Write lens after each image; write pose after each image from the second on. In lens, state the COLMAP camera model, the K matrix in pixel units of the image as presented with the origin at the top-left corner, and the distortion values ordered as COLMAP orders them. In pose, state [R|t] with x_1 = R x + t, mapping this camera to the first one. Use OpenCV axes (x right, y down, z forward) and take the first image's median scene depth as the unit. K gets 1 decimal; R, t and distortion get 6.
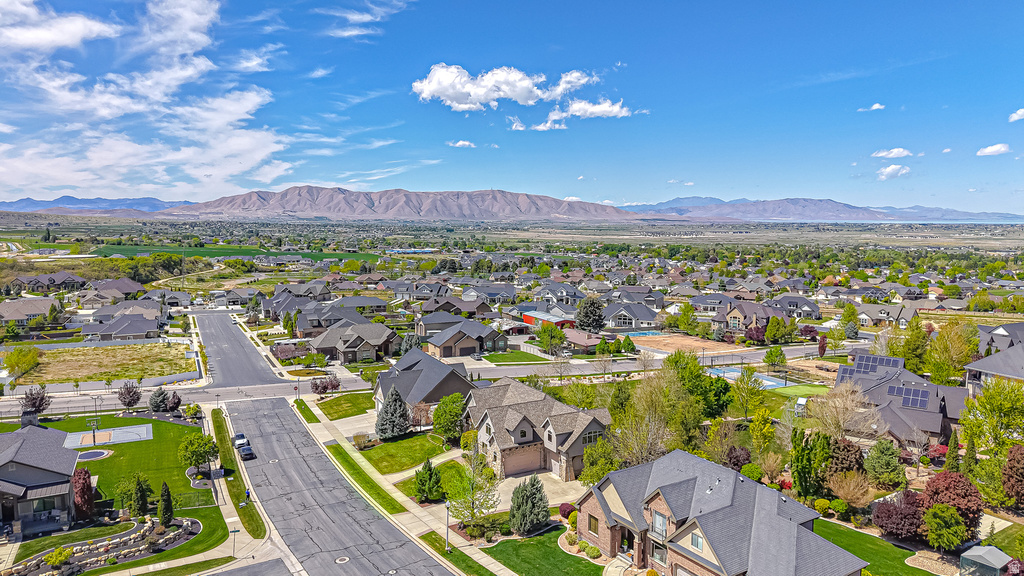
lens RADIAL K [[686.6, 0, 517.3], [0, 686.6, 291.7], [0, 0, 1]] dist [0.038678, -0.043383]
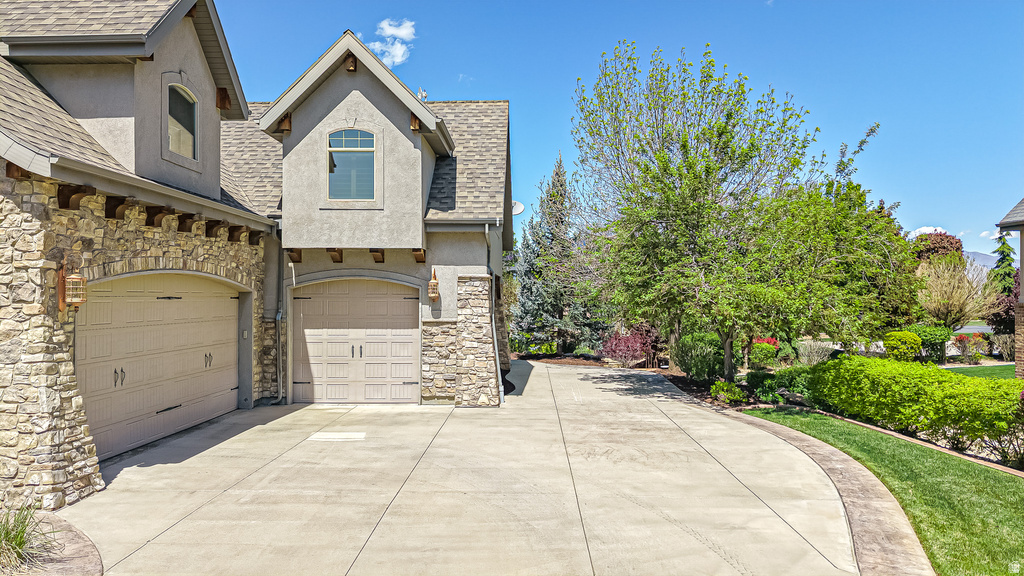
lens RADIAL K [[686.6, 0, 513.7], [0, 686.6, 286.0], [0, 0, 1]] dist [0.038678, -0.043383]
pose [[0.503776, 0.017877, 0.863650, -0.060041], [0.091711, 0.993028, -0.074051, 0.208281], [-0.858952, 0.116511, 0.498624, 0.730606]]
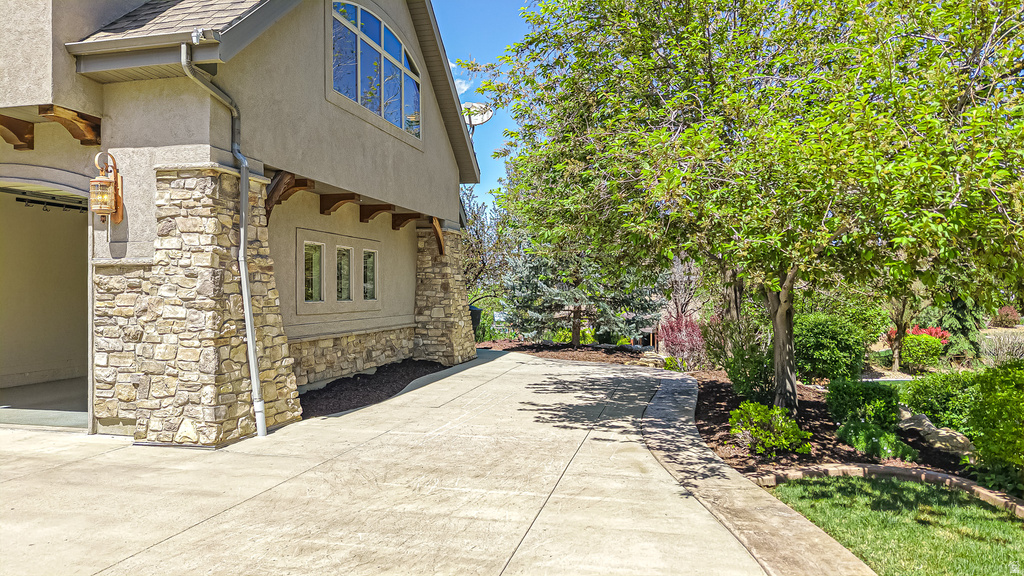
lens RADIAL K [[686.6, 0, 521.1], [0, 686.6, 299.1], [0, 0, 1]] dist [0.038678, -0.043383]
pose [[0.668458, -0.006228, 0.743724, 0.027427], [0.078363, 0.994989, -0.062100, 0.214306], [-0.739610, 0.099791, 0.665596, 0.740160]]
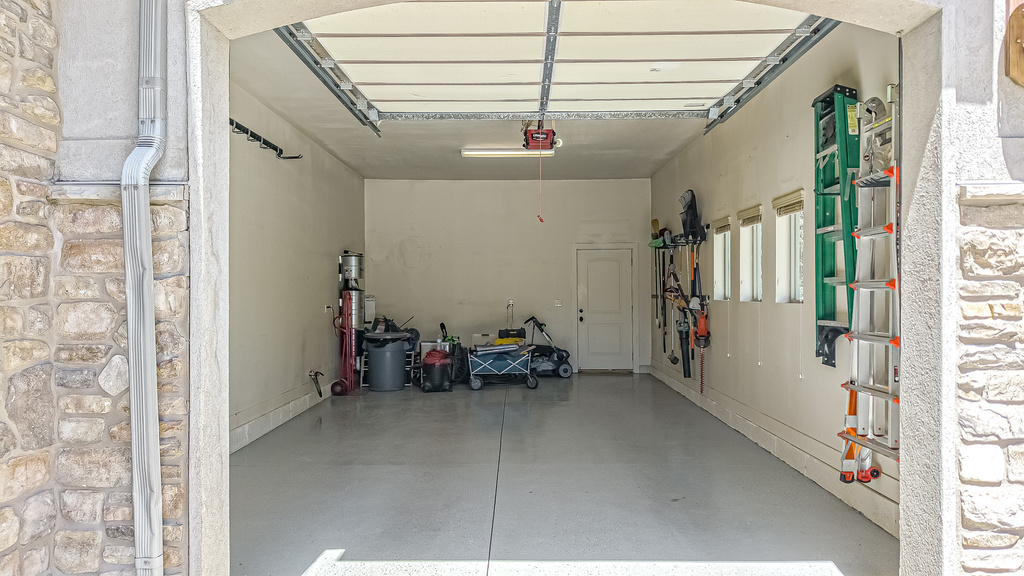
lens RADIAL K [[686.6, 0, 509.9], [0, 686.6, 289.0], [0, 0, 1]] dist [0.038678, -0.043383]
pose [[0.491409, 0.007095, 0.870900, 0.021060], [0.093223, 0.993793, -0.060697, 0.206580], [-0.865925, 0.111015, 0.487697, 0.818197]]
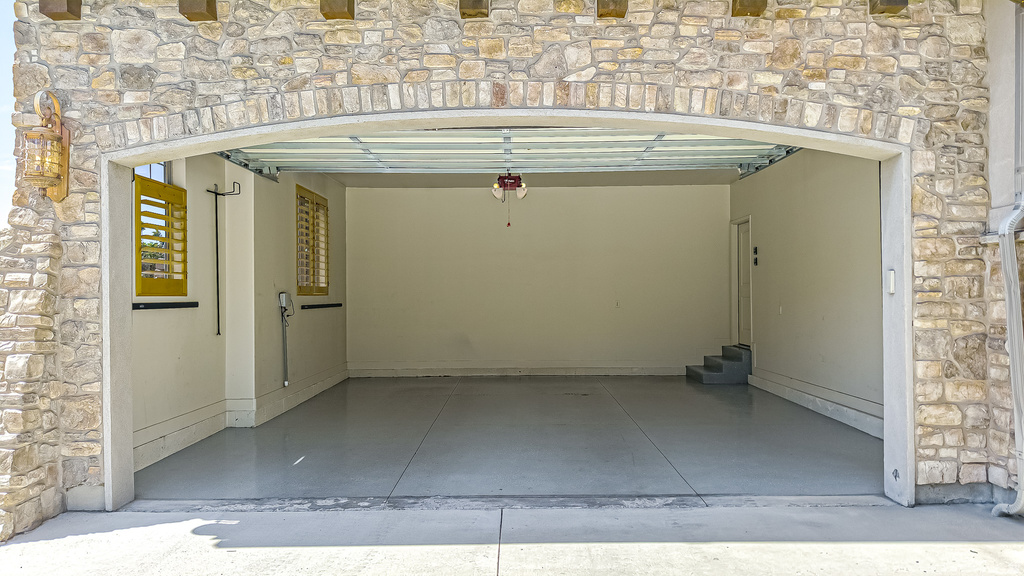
lens RADIAL K [[686.6, 0, 514.4], [0, 686.6, 287.2], [0, 0, 1]] dist [0.038678, -0.043383]
pose [[0.874150, -0.008574, -0.485580, 0.029656], [-0.048601, 0.993281, -0.105030, 0.209295], [0.483218, 0.115411, 0.867860, 0.791214]]
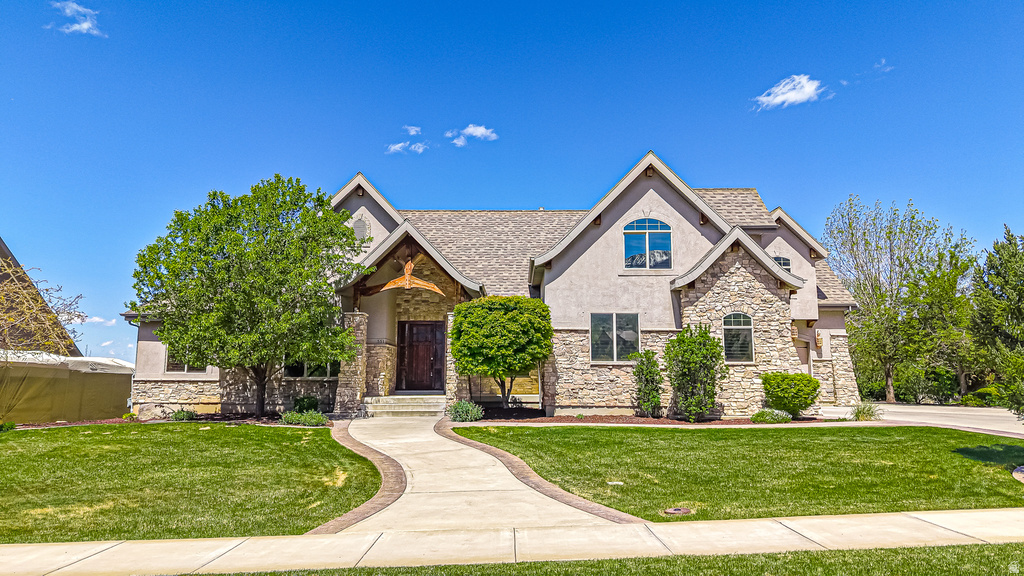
lens RADIAL K [[686.6, 0, 505.9], [0, 686.6, 286.0], [0, 0, 1]] dist [0.038678, -0.043383]
pose [[0.487266, 0.124756, 0.864296, -0.226677], [0.093477, 0.976604, -0.193666, 0.215571], [-0.868236, 0.175159, 0.464204, 0.791193]]
